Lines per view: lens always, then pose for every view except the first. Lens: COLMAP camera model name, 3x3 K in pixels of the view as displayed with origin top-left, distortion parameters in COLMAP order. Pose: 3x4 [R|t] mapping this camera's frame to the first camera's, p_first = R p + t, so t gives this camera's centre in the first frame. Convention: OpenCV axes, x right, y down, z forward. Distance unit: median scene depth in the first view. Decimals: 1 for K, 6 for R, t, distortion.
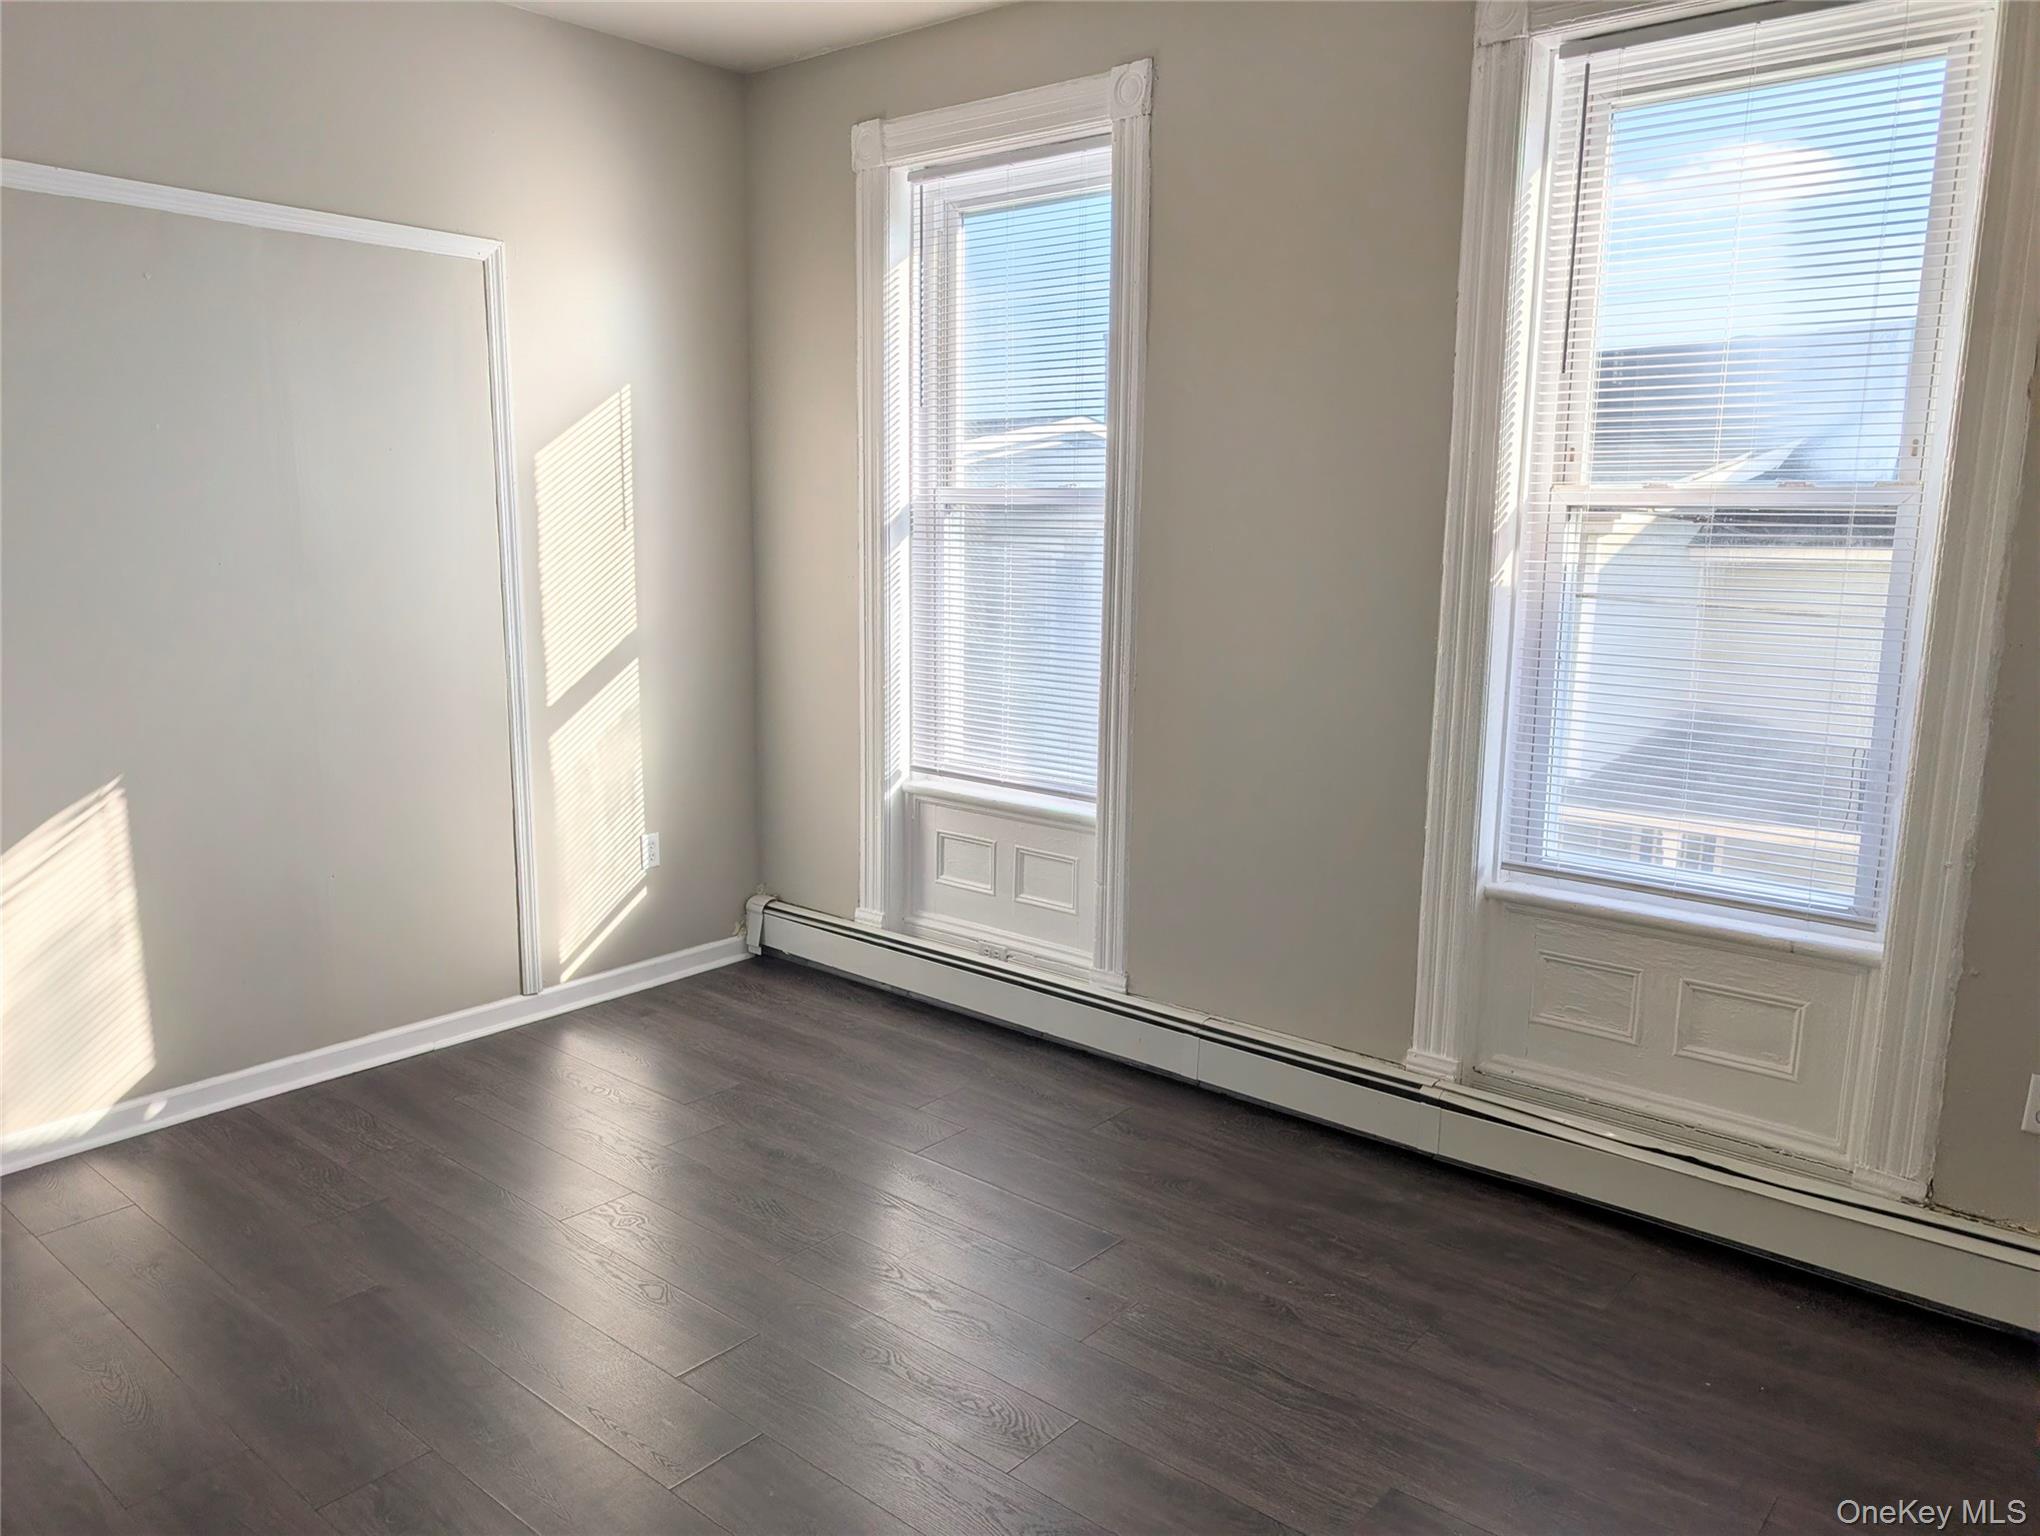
lens RADIAL K [[1464.0, 0, 1010.9], [0, 1464.0, 779.8], [0, 0, 1]] dist [0.025684, -0.013175]
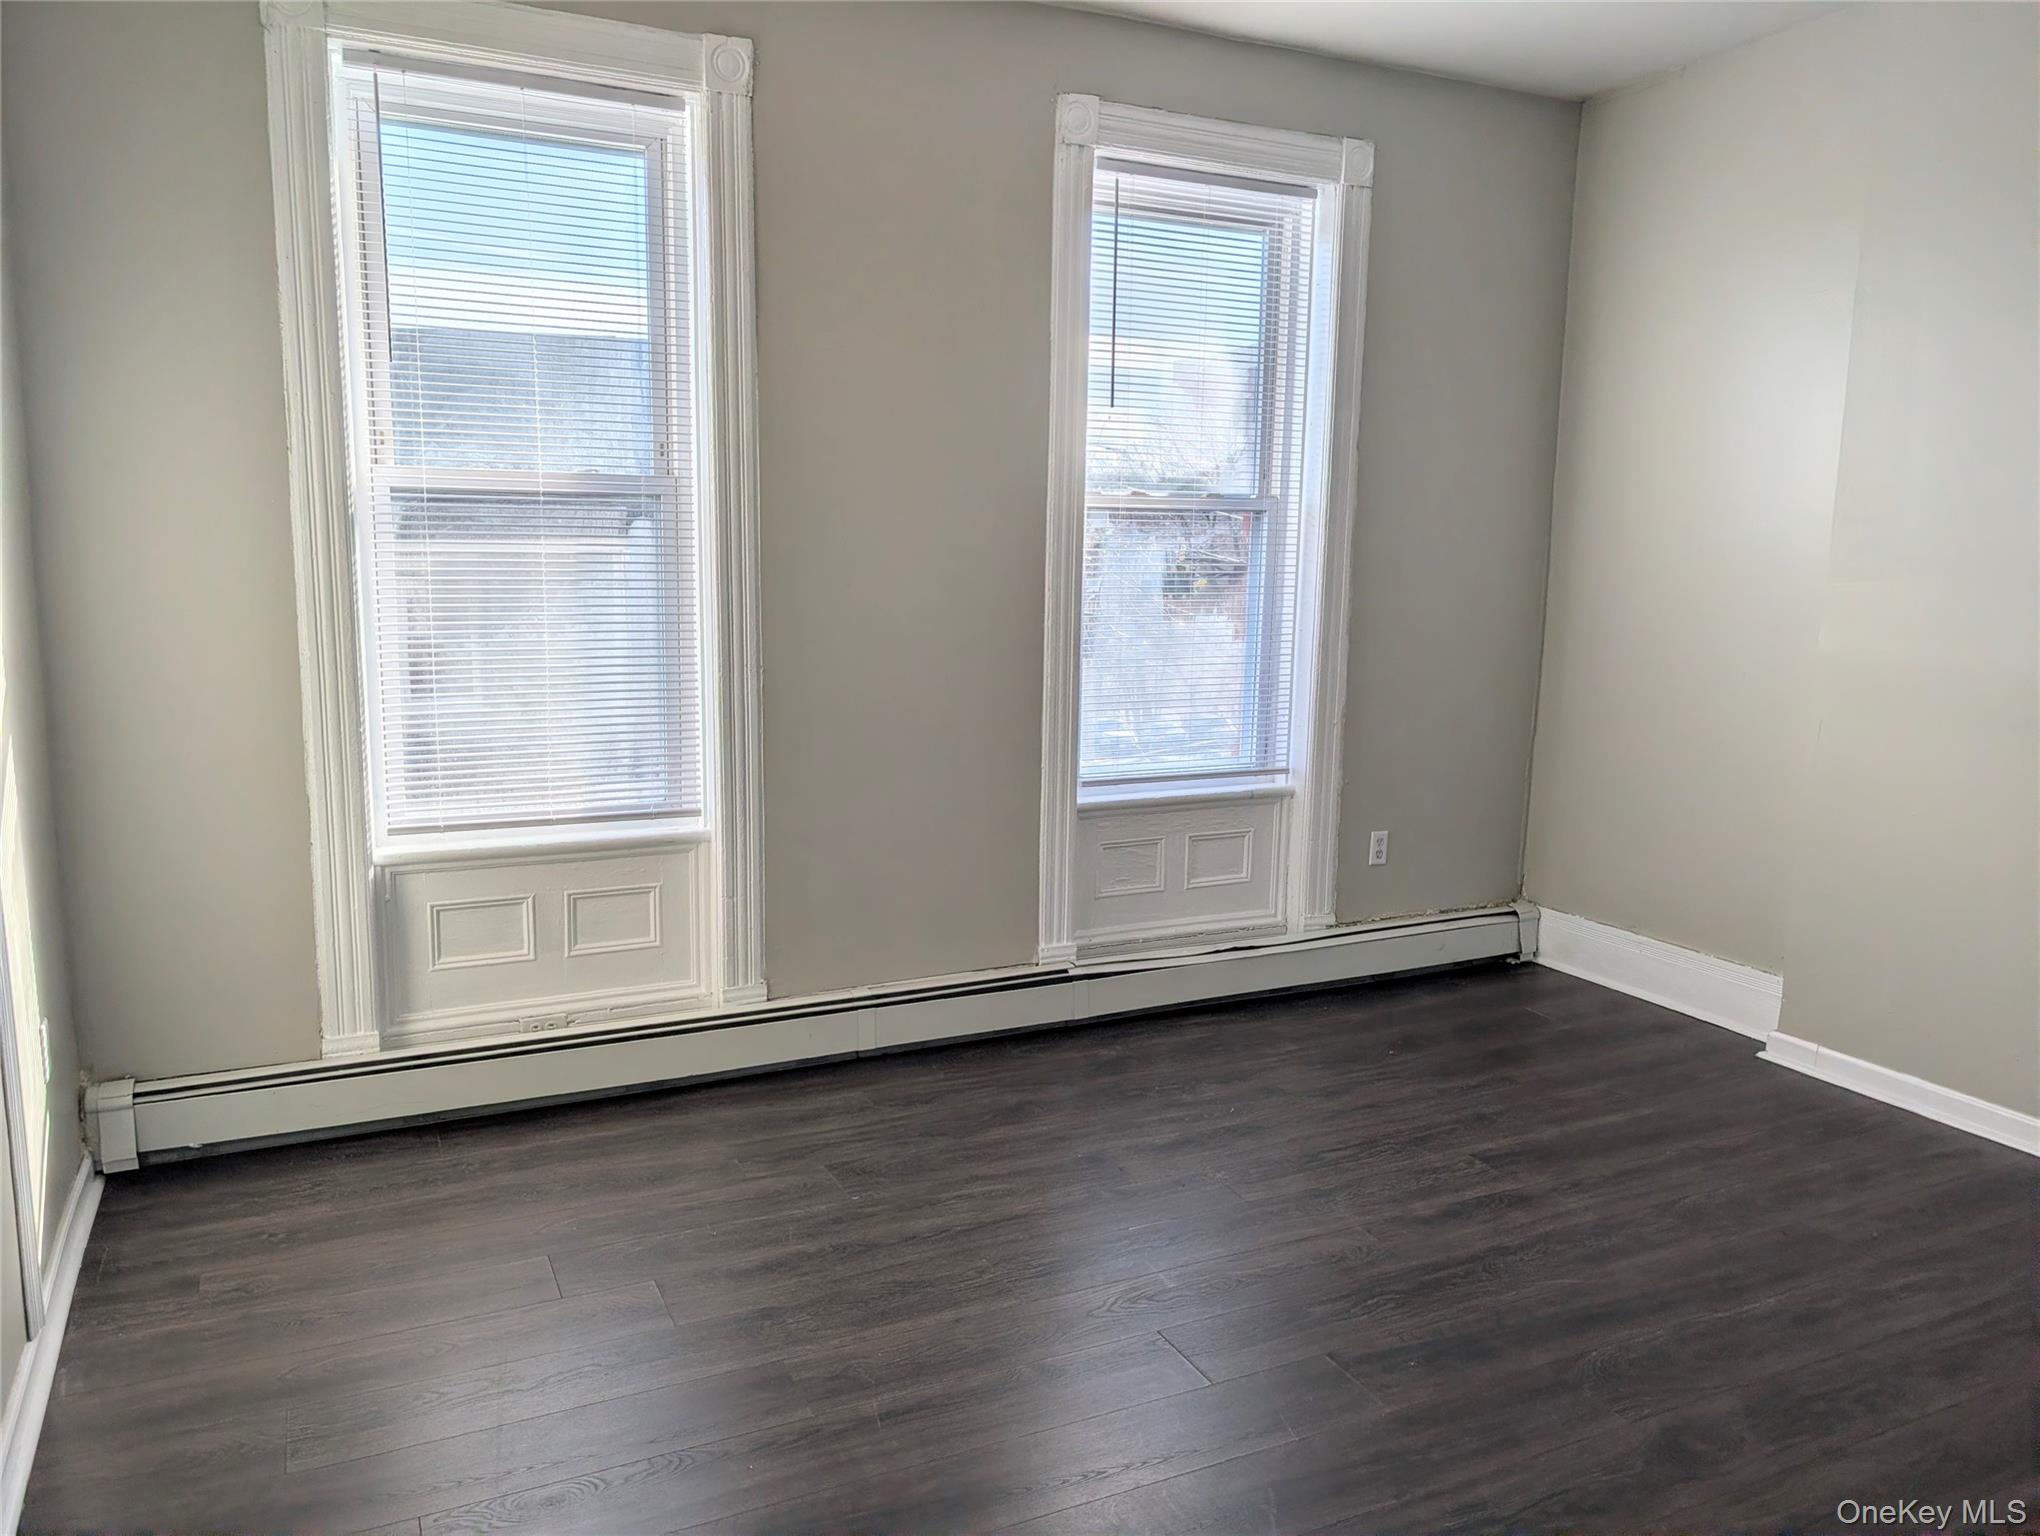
lens RADIAL K [[1464.0, 0, 1038.4], [0, 1464.0, 774.9], [0, 0, 1]] dist [0.025684, -0.013175]
pose [[0.399614, -0.159771, 0.902653, -0.773520], [0.150531, 0.982764, 0.107309, -0.086108], [-0.904239, 0.092995, 0.416777, 0.457737]]
